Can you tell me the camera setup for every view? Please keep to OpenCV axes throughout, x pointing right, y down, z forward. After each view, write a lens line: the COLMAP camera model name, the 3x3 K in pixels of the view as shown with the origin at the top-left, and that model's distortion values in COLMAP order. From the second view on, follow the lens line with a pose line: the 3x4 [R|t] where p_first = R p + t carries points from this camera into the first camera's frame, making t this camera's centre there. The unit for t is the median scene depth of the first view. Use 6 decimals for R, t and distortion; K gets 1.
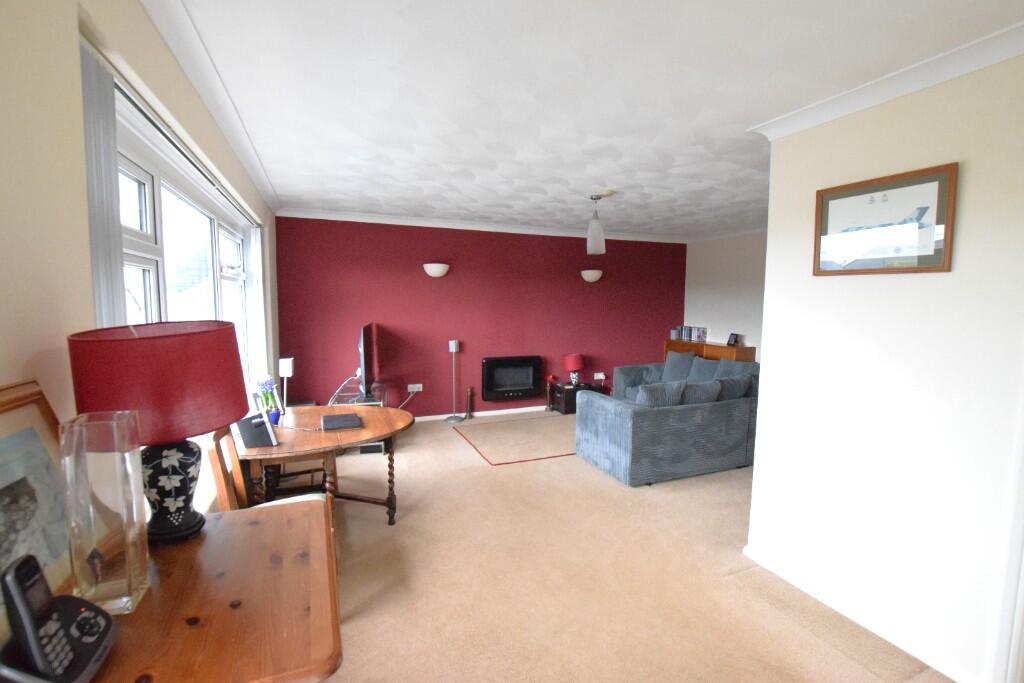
lens RADIAL K [[529.1, 0, 501.5], [0, 529.1, 349.9], [0, 0, 1]] dist [-0.019030, 0.000966]
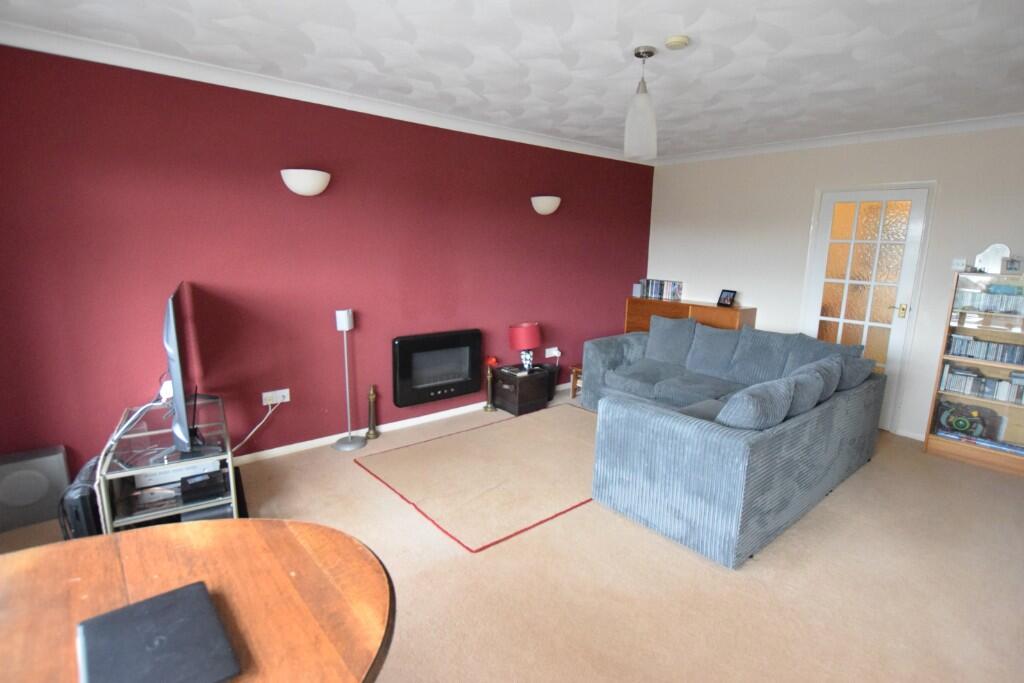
lens RADIAL K [[529.1, 0, 501.5], [0, 529.1, 349.9], [0, 0, 1]] dist [-0.019030, 0.000966]
pose [[0.938435, -0.054645, 0.341107, -0.125071], [0.017706, 0.993720, 0.110482, -0.034668], [-0.345002, -0.097640, 0.933509, 0.394315]]
